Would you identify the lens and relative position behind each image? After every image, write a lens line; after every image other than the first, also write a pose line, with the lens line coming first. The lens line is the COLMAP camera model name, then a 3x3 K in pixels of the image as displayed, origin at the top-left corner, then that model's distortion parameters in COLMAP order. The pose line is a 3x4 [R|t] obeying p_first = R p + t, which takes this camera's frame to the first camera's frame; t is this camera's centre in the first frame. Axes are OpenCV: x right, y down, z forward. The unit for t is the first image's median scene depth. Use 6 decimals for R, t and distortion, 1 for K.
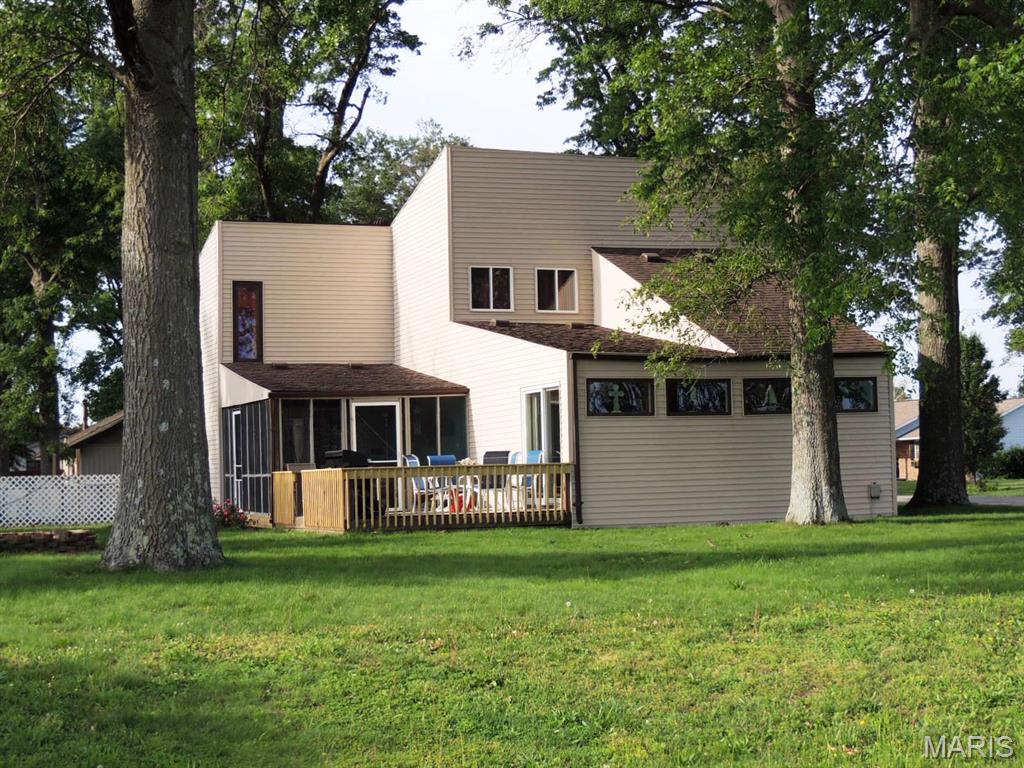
lens RADIAL K [[1669.8, 0, 512.0], [0, 1669.8, 384.0], [0, 0, 1]] dist [-0.133720, 0.083571]
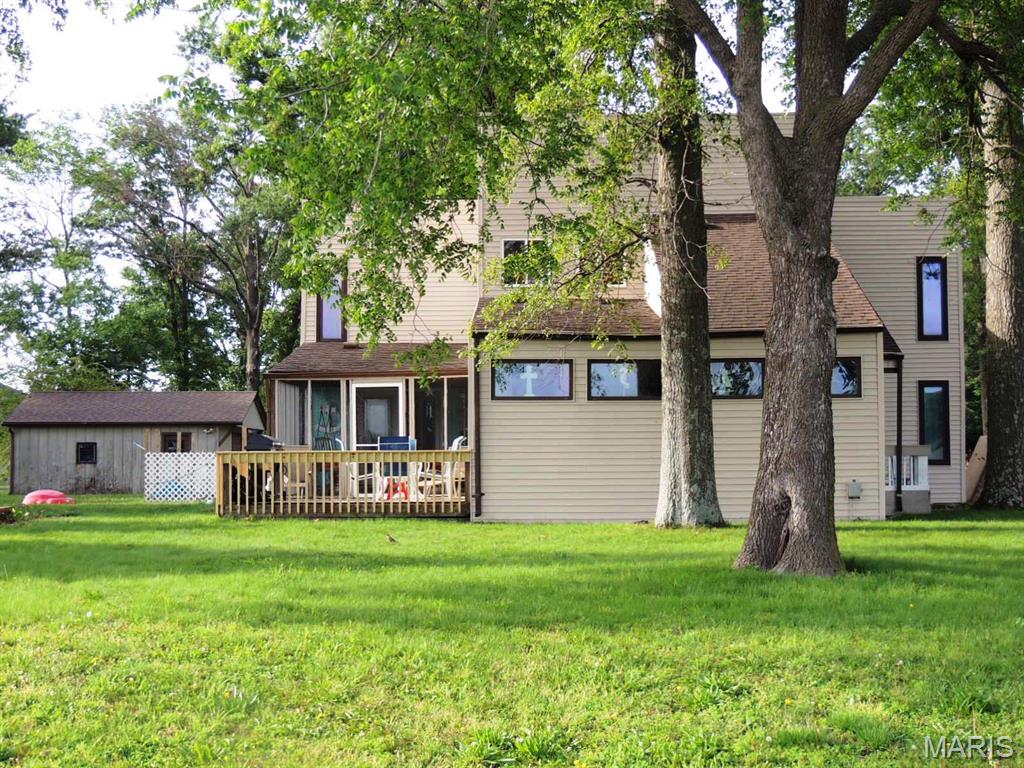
lens RADIAL K [[1669.8, 0, 512.0], [0, 1669.8, 384.0], [0, 0, 1]] dist [-0.133720, 0.083571]
pose [[0.933377, 0.004810, -0.358865, 0.339385], [0.000341, 0.999898, 0.014290, -0.002437], [0.358897, -0.013460, 0.933280, 0.128831]]
